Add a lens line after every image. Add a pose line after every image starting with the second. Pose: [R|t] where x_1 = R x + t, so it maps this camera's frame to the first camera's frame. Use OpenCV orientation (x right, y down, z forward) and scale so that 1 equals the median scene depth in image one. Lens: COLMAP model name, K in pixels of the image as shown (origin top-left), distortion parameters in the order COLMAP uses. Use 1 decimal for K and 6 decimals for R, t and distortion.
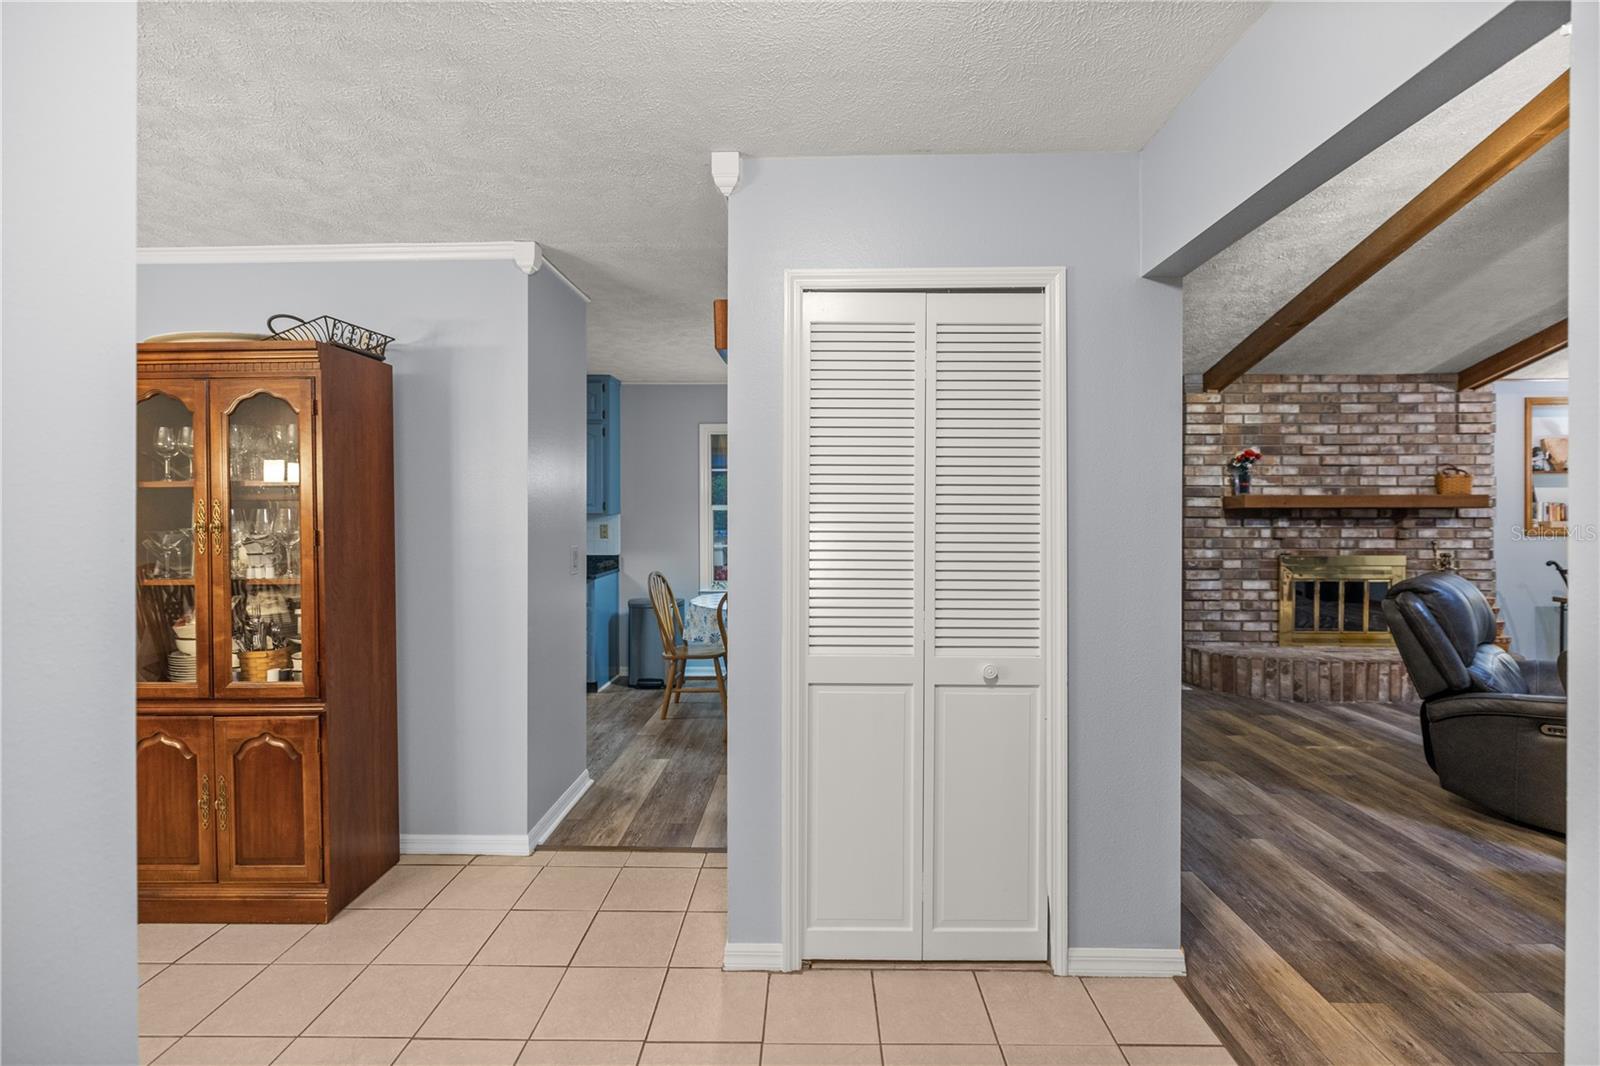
lens RADIAL K [[737.8, 0, 802.8], [0, 737.8, 521.9], [0, 0, 1]] dist [0.004202, 0.000355]
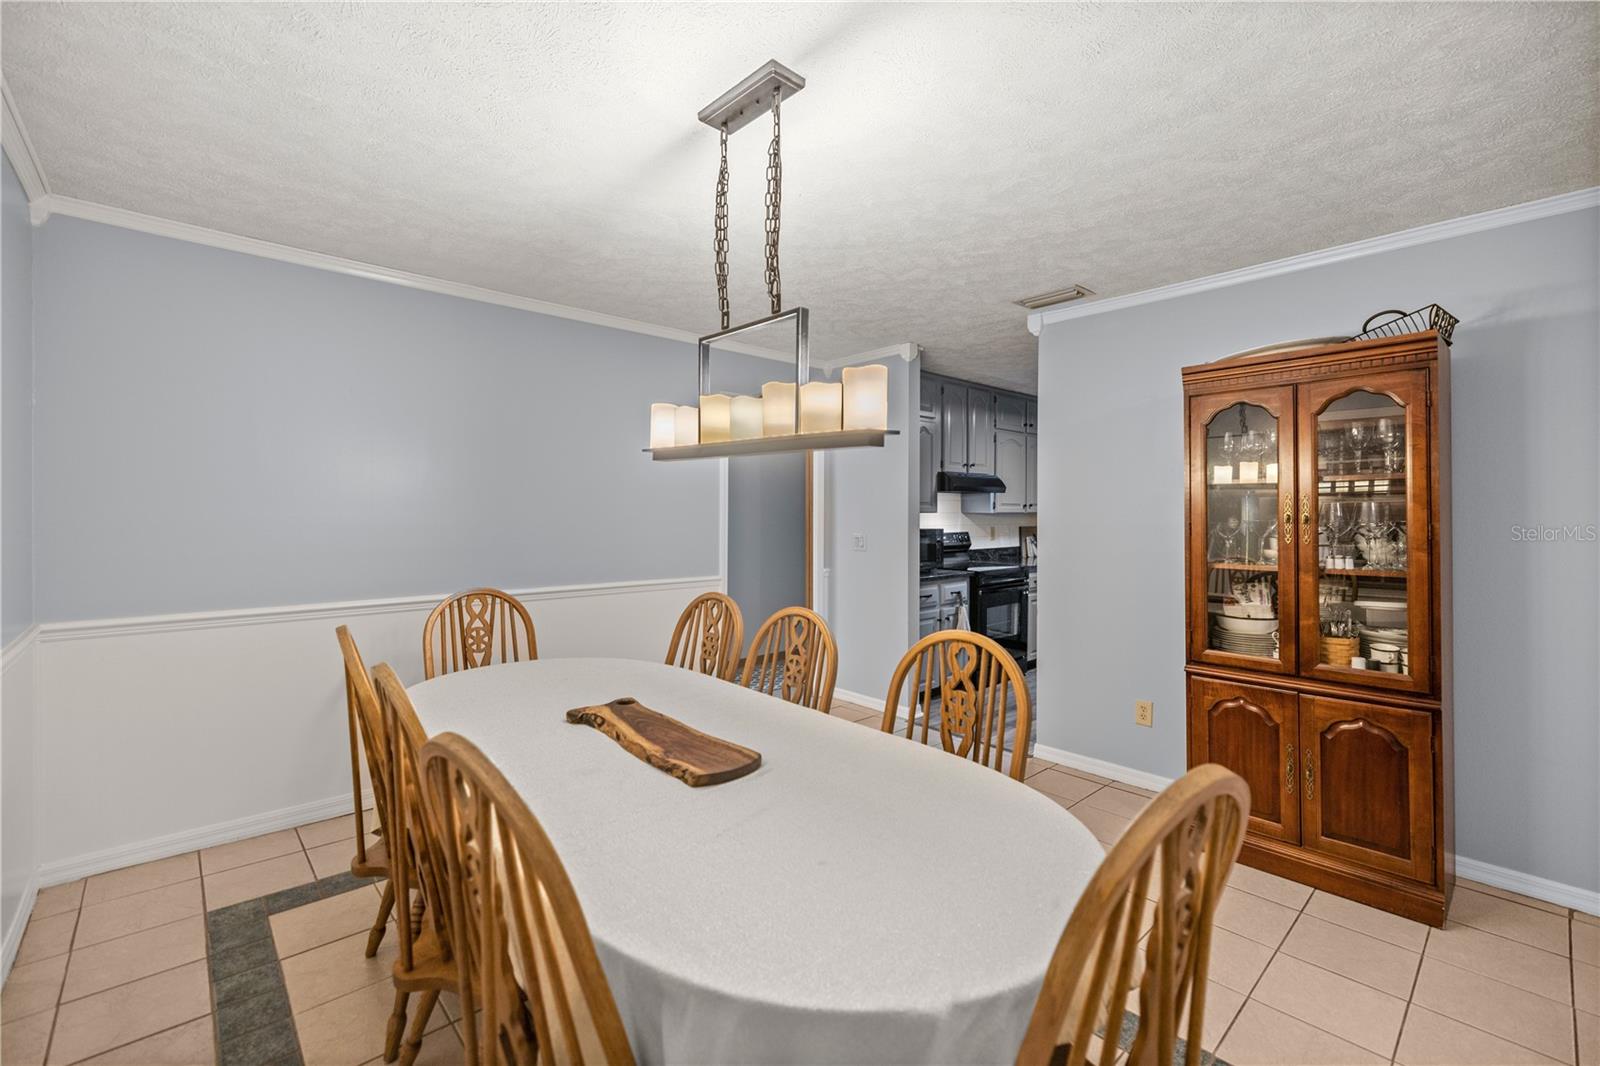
lens RADIAL K [[678.9, 0, 798.3], [0, 678.9, 526.8], [0, 0, 1]] dist [0.006697, -0.001190]
pose [[0.682257, 0.013569, -0.730987, -0.567759], [-0.016323, 0.999861, 0.003324, 0.026582], [0.730930, 0.009664, 0.682384, -0.228789]]
